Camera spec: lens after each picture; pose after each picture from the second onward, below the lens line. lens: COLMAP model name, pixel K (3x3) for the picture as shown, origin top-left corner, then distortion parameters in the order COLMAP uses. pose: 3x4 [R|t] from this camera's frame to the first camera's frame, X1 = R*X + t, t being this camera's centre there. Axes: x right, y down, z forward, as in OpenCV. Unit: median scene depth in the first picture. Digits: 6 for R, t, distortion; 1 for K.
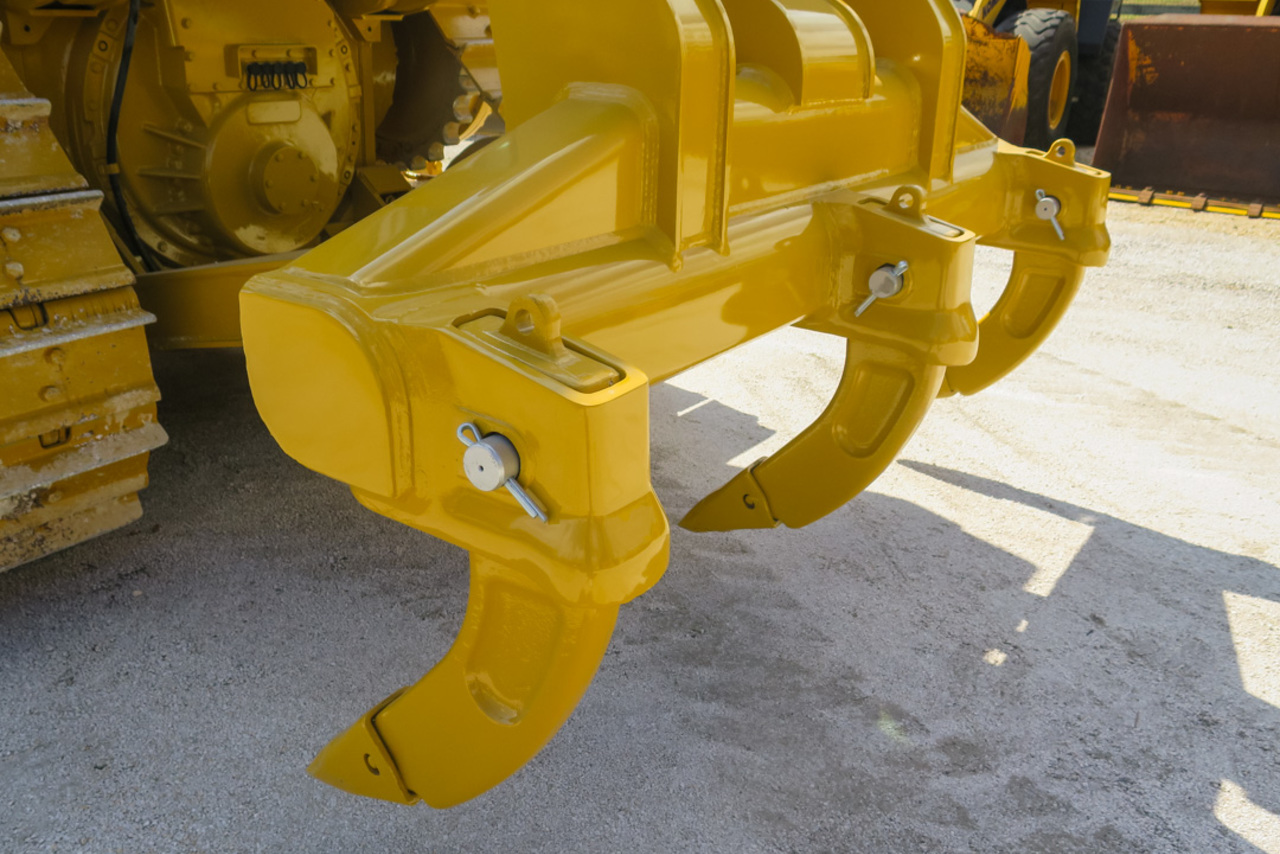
lens RADIAL K [[1090.0, 0, 636.0], [0, 1090.0, 428.8], [0, 0, 1]] dist [-0.011623, 0.006189]
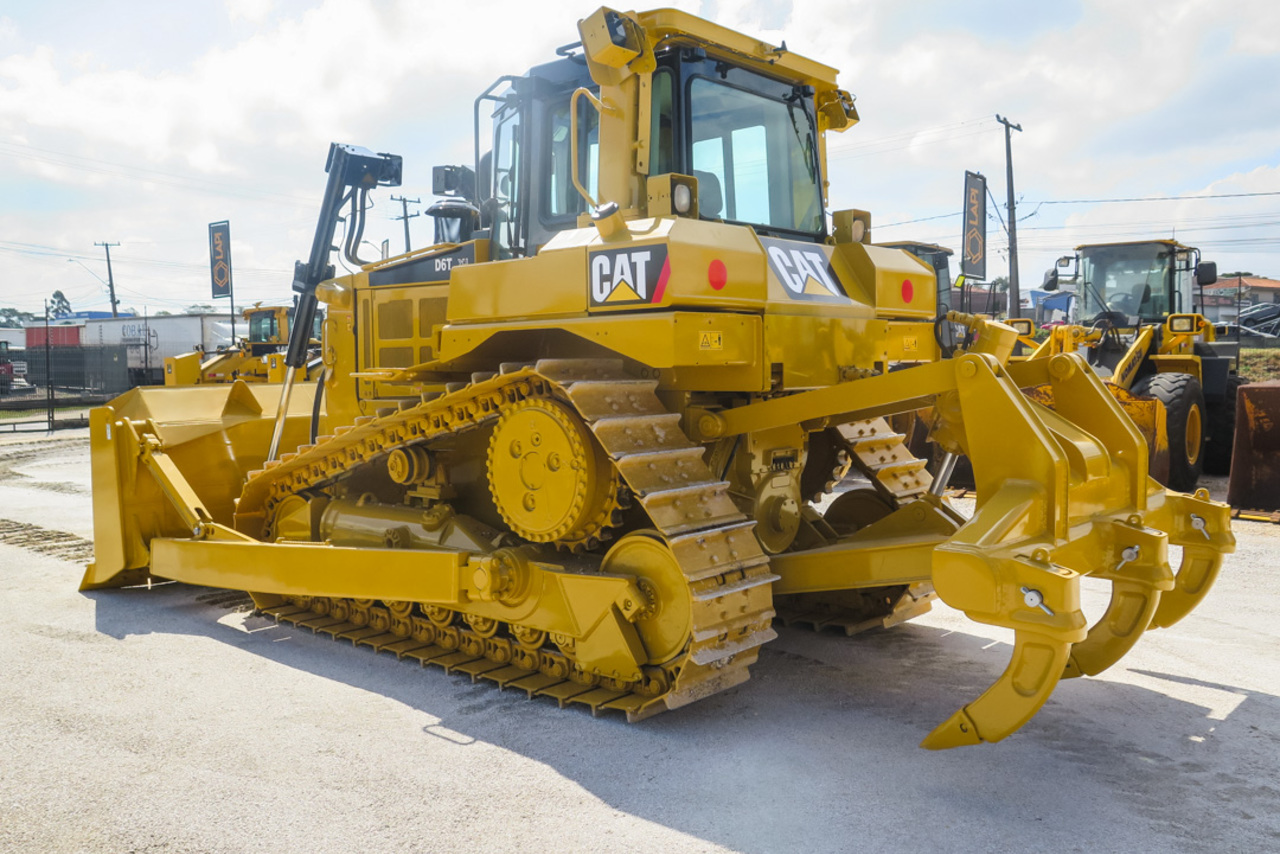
lens RADIAL K [[1090.0, 0, 636.0], [0, 1090.0, 428.8], [0, 0, 1]] dist [-0.011623, 0.006189]
pose [[0.992947, -0.023382, -0.116227, -0.402409], [-0.011871, 0.955822, -0.293705, 0.225113], [0.117960, 0.293013, 0.948804, -1.044045]]
